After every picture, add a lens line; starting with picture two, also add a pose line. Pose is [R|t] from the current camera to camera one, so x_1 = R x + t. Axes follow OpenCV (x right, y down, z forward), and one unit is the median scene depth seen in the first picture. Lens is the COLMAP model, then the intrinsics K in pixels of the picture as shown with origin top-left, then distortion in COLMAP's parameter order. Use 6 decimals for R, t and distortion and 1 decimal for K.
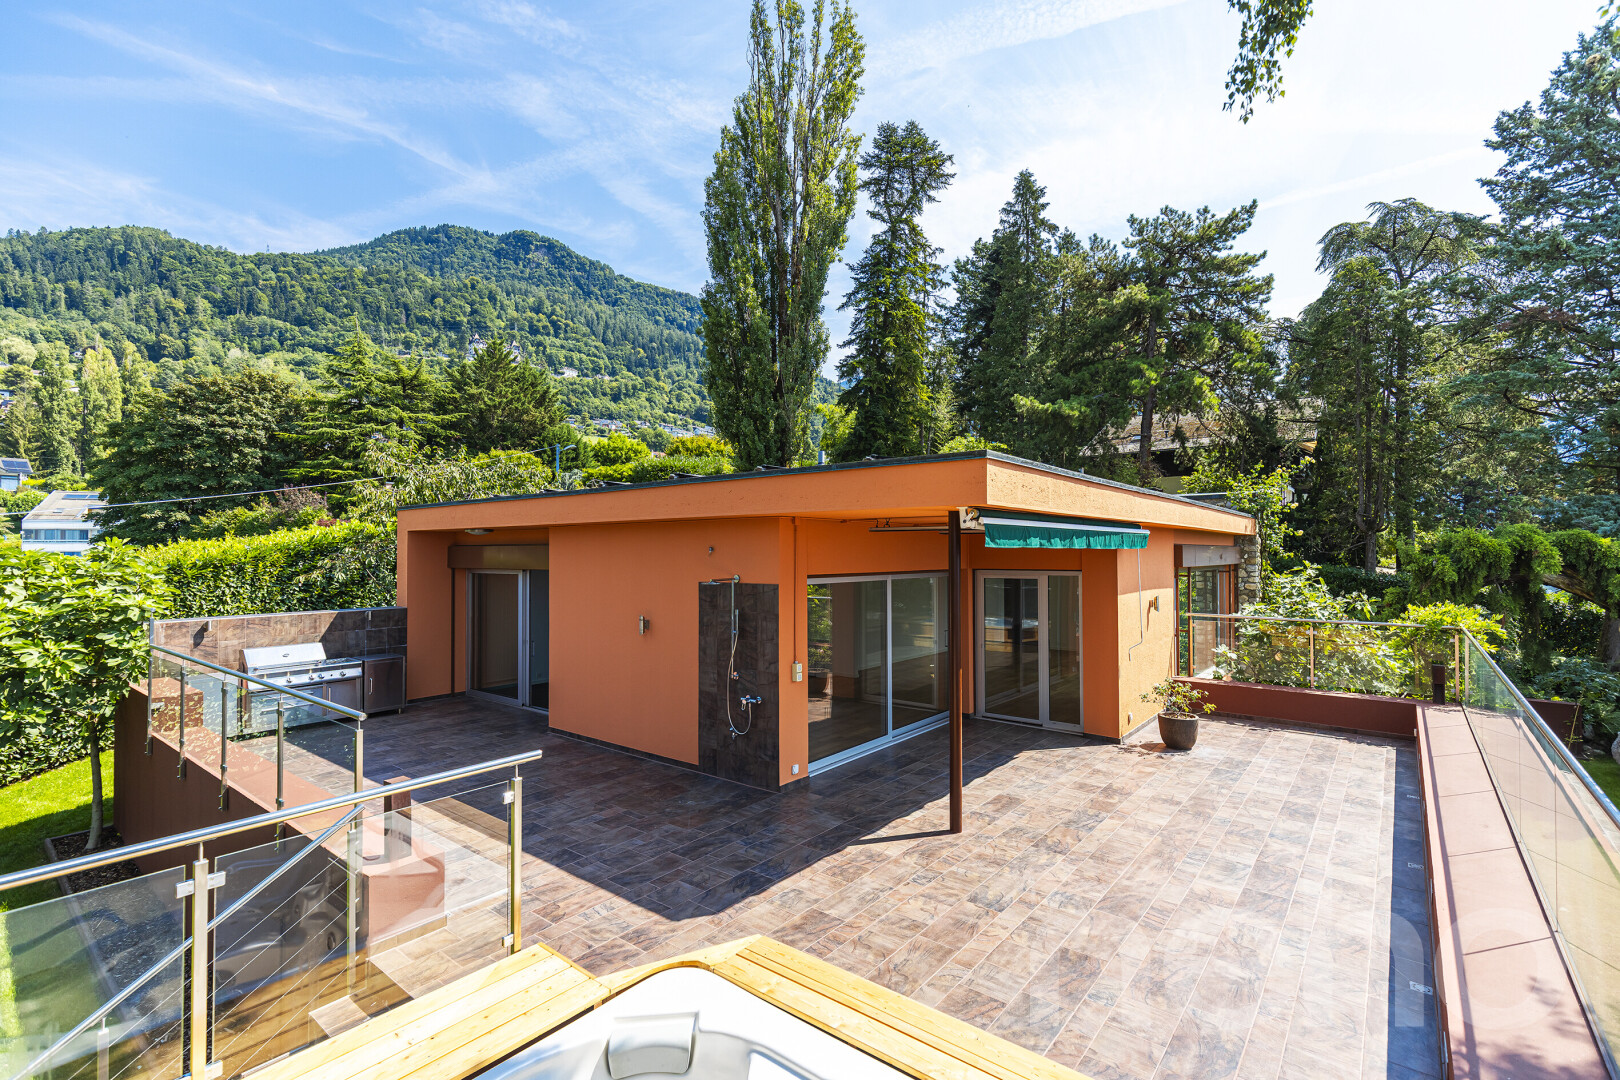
lens RADIAL K [[721.9, 0, 810.0], [0, 721.9, 540.0], [0, 0, 1]] dist [0.003956, 0.000460]
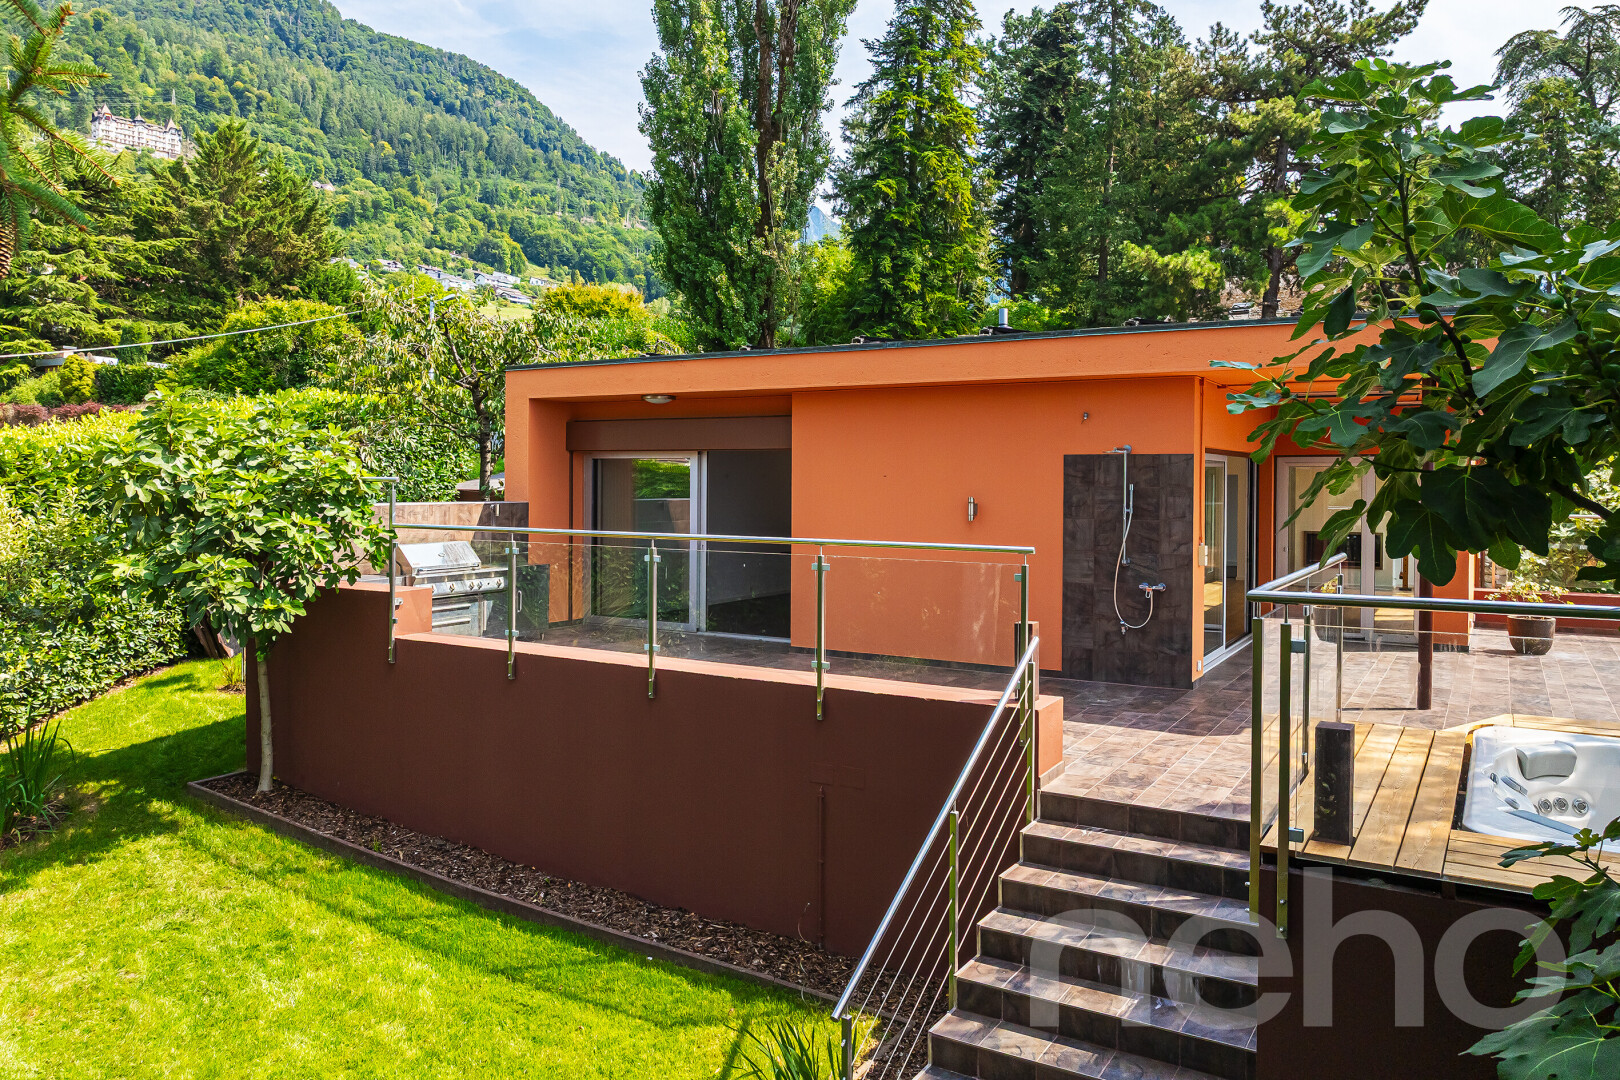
lens RADIAL K [[1129.7, 0, 808.9], [0, 1129.7, 483.6], [0, 0, 1]] dist [-0.033160, 0.025475]
pose [[0.991506, 0.009253, 0.129730, -0.153610], [-0.012234, 0.999679, 0.022201, 0.016428], [-0.129483, -0.023599, 0.991301, -0.066296]]
